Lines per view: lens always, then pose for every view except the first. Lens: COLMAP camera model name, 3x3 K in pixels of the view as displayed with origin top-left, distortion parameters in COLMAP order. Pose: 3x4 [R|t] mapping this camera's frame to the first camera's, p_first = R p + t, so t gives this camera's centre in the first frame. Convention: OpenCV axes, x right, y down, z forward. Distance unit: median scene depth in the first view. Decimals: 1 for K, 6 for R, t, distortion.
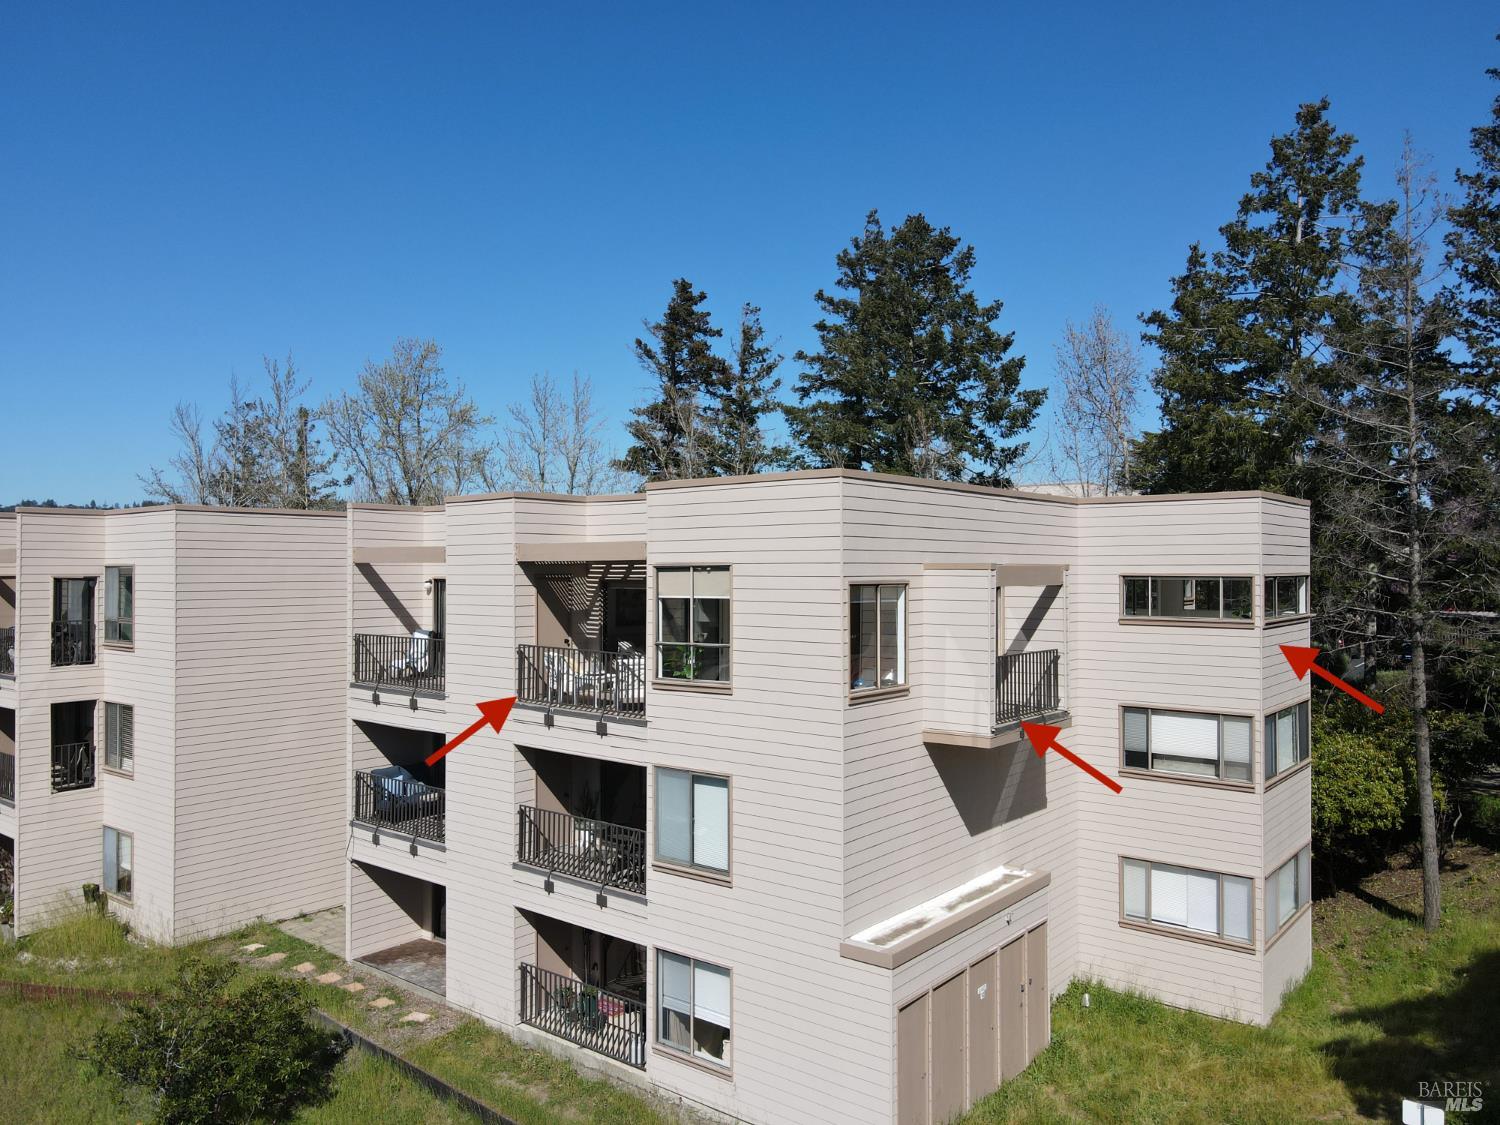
lens RADIAL K [[1118.2, 0, 749.4], [0, 1118.2, 562.5], [0, 0, 1]] dist [0.008028, 0.002929]
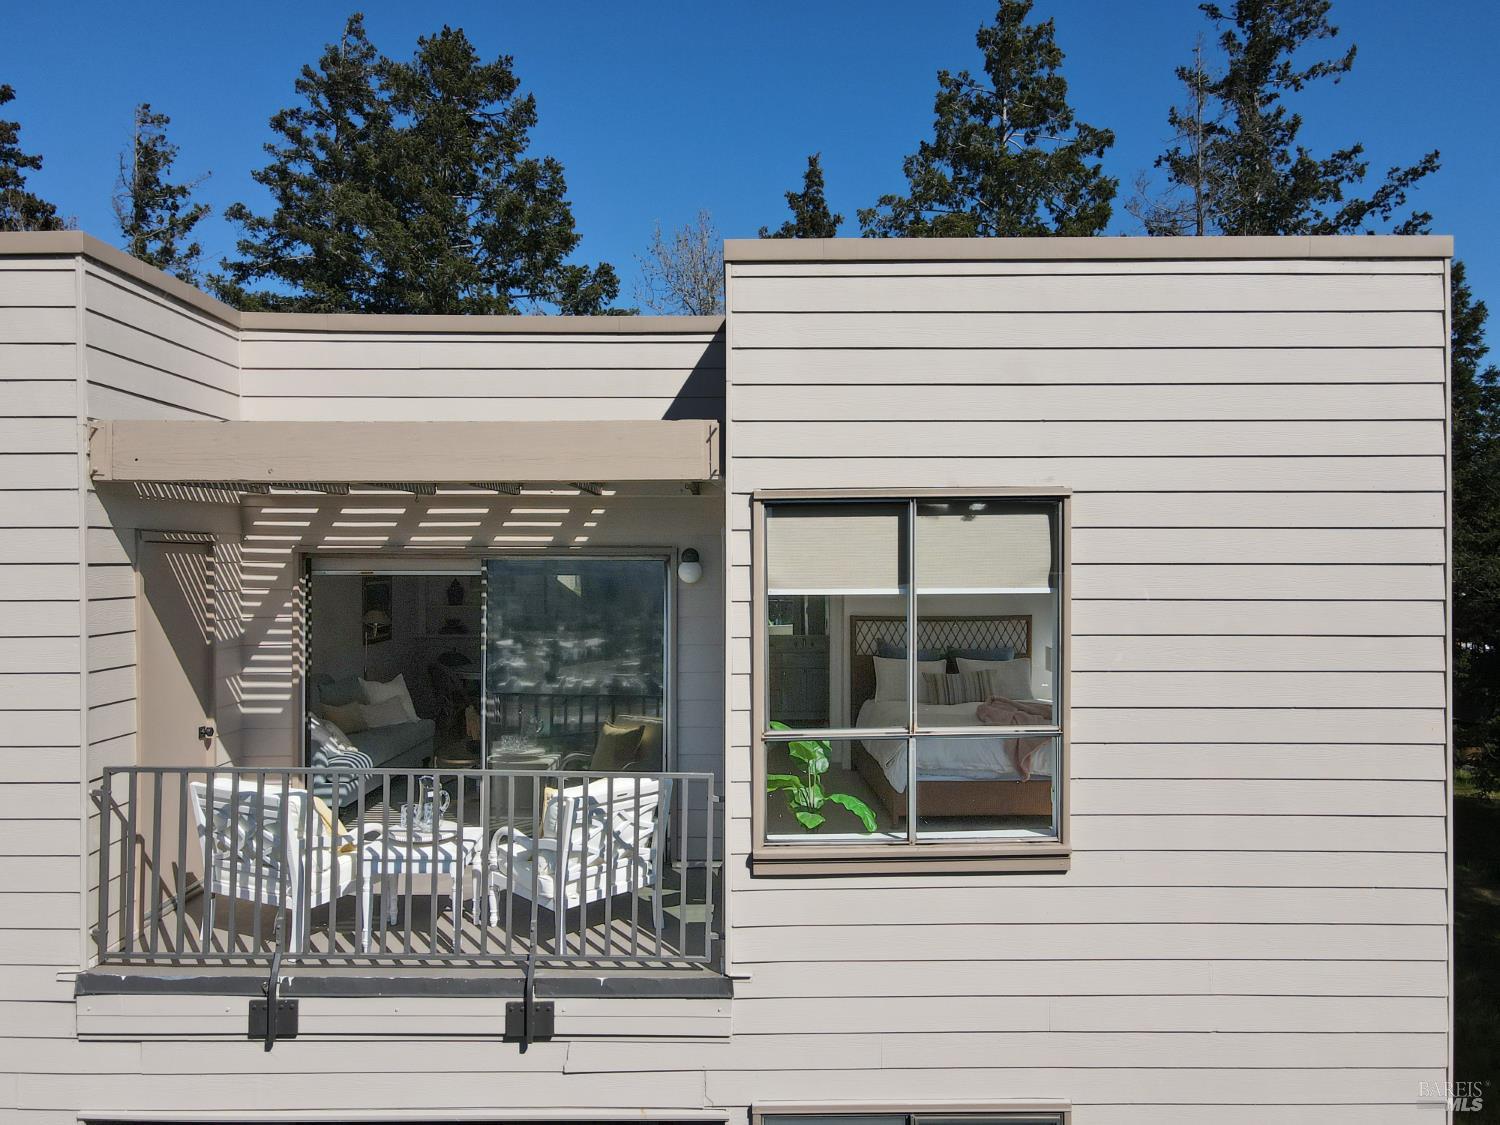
lens RADIAL K [[1118.2, 0, 749.8], [0, 1118.2, 561.5], [0, 0, 1]] dist [0.008028, 0.002929]
pose [[0.773867, 0.001881, 0.633346, -0.246651], [-0.002503, 0.999997, 0.000089, 0.018433], [-0.633344, -0.001655, 0.773869, 0.632935]]
